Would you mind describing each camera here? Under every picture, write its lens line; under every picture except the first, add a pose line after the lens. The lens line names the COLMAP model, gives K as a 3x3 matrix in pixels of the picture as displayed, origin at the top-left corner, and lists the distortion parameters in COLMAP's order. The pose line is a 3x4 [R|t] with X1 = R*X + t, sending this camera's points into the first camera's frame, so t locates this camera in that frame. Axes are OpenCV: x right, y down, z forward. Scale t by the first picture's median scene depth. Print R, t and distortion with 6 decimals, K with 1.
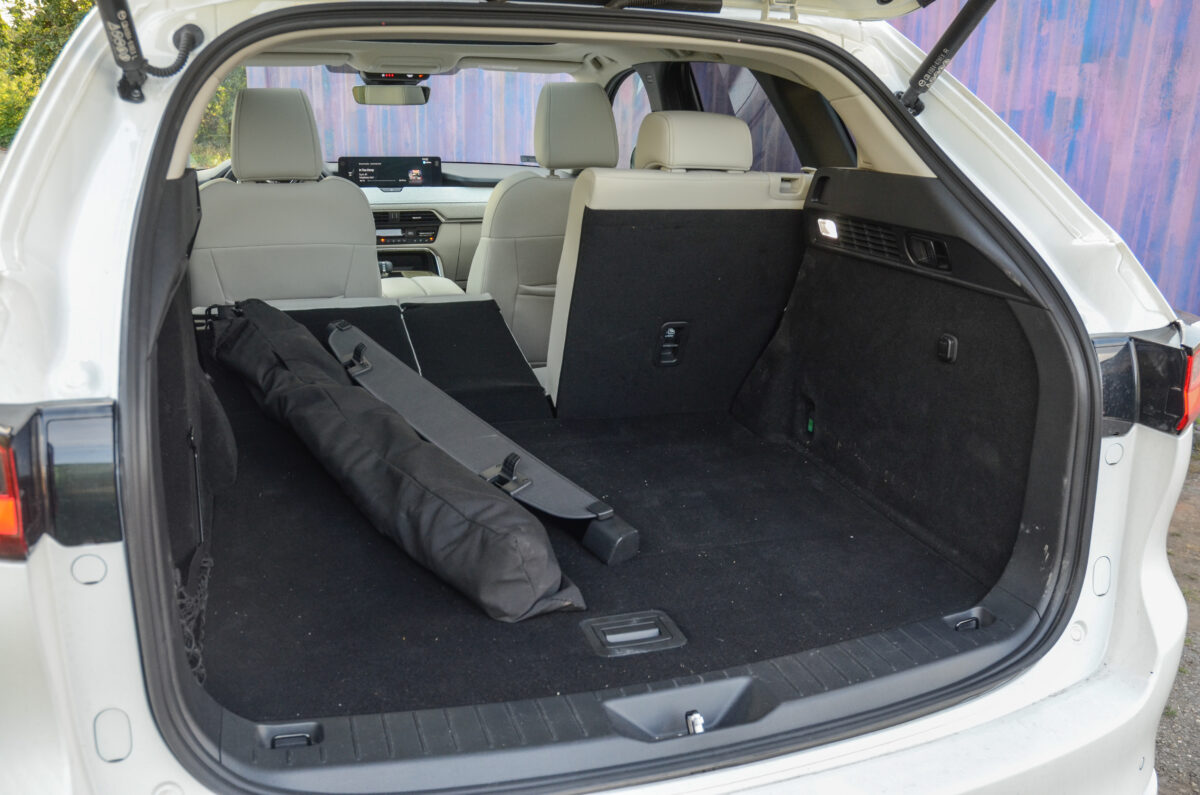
lens RADIAL K [[1020.1, 0, 600.0], [0, 1020.1, 397.5], [0, 0, 1]] dist [-0.148933, 0.186782]
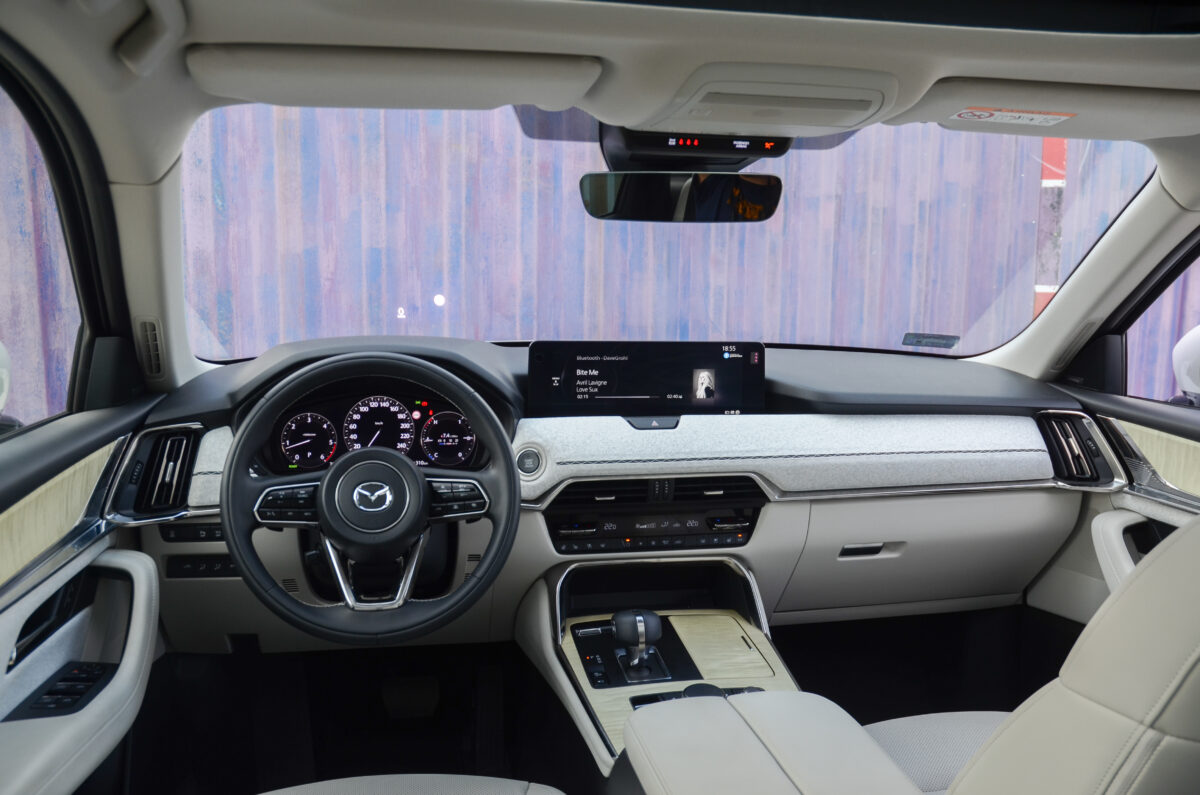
lens RADIAL K [[999.3, 0, 600.0], [0, 999.3, 397.5], [0, 0, 1]] dist [-0.108799, -0.000887]
pose [[0.991815, 0.018399, -0.126348, -0.387203], [-0.033145, 0.992740, -0.115622, -0.366806], [0.123304, 0.118864, 0.985225, 1.288154]]
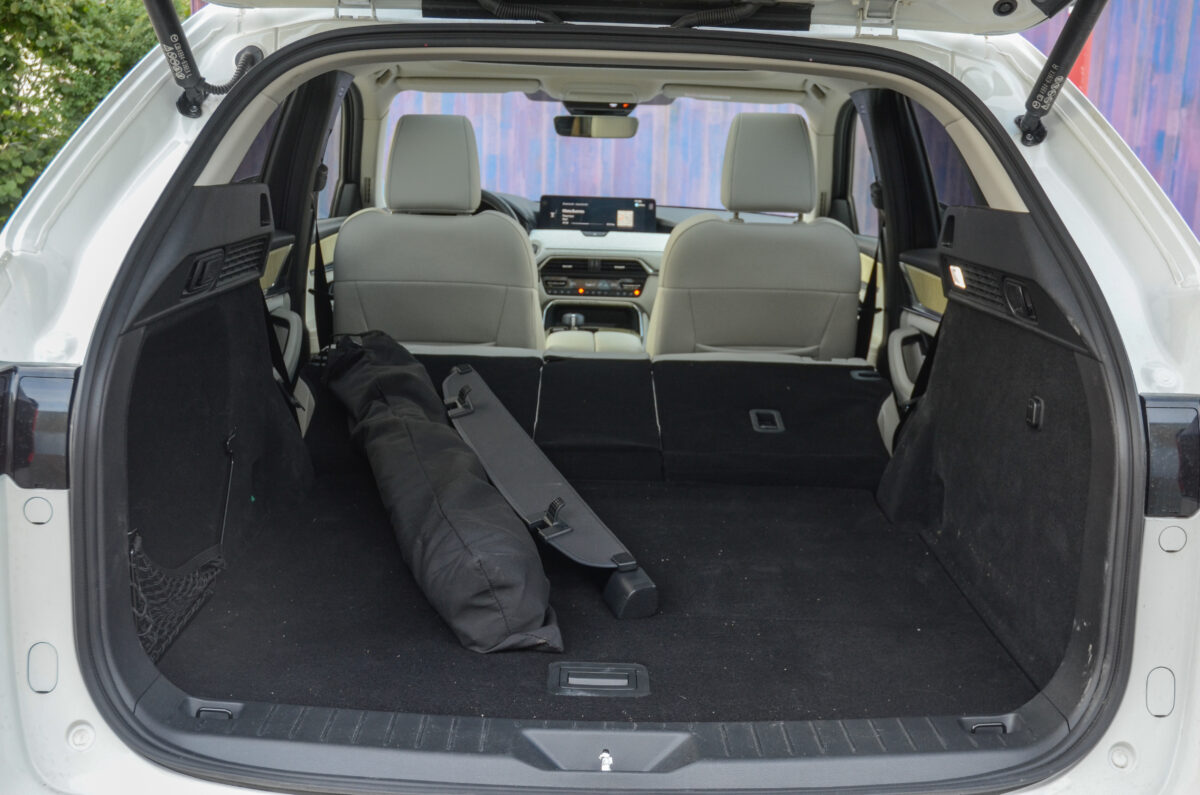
lens RADIAL K [[1313.8, 0, 600.0], [0, 1313.8, 397.5], [0, 0, 1]] dist [-0.018200, 0.002522]
pose [[0.951949, 0.067108, -0.298813, 0.324528], [-0.095970, 0.991920, -0.082971, 0.064386], [0.290830, 0.107662, 0.950698, -0.153477]]
